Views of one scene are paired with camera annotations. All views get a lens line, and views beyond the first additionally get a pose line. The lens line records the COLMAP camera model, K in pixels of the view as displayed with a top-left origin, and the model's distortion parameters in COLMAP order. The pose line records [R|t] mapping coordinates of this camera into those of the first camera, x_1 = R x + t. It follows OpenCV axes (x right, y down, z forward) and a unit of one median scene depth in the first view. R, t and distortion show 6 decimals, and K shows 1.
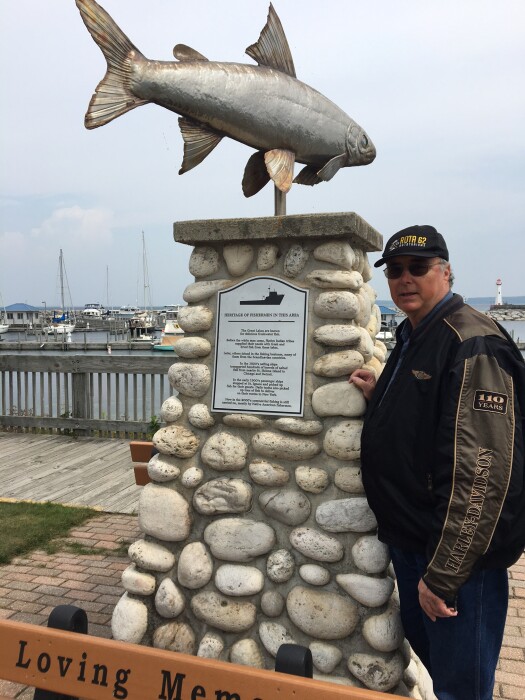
lens RADIAL K [[606.1, 0, 262.5], [0, 606.1, 350.0], [0, 0, 1]] dist [0.107096, -0.186265]
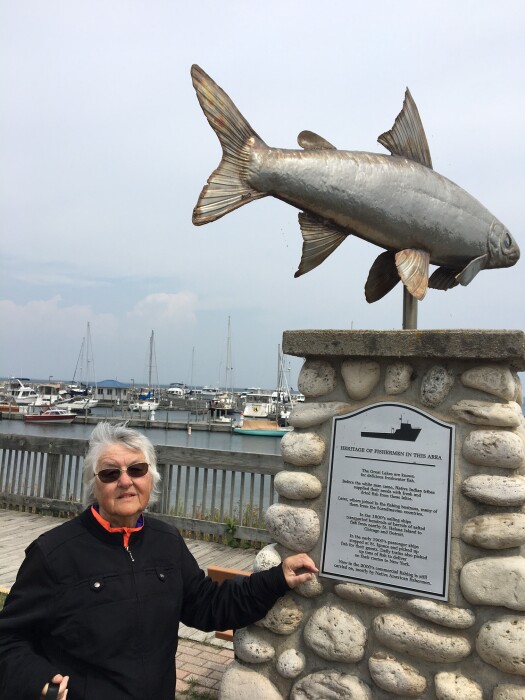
lens RADIAL K [[606.1, 0, 262.5], [0, 606.1, 350.0], [0, 0, 1]] dist [0.107096, -0.186265]
pose [[0.990199, 0.041263, -0.133431, -0.064512], [-0.059590, 0.988857, -0.136420, -0.071480], [0.126315, 0.143034, 0.981624, 0.189299]]
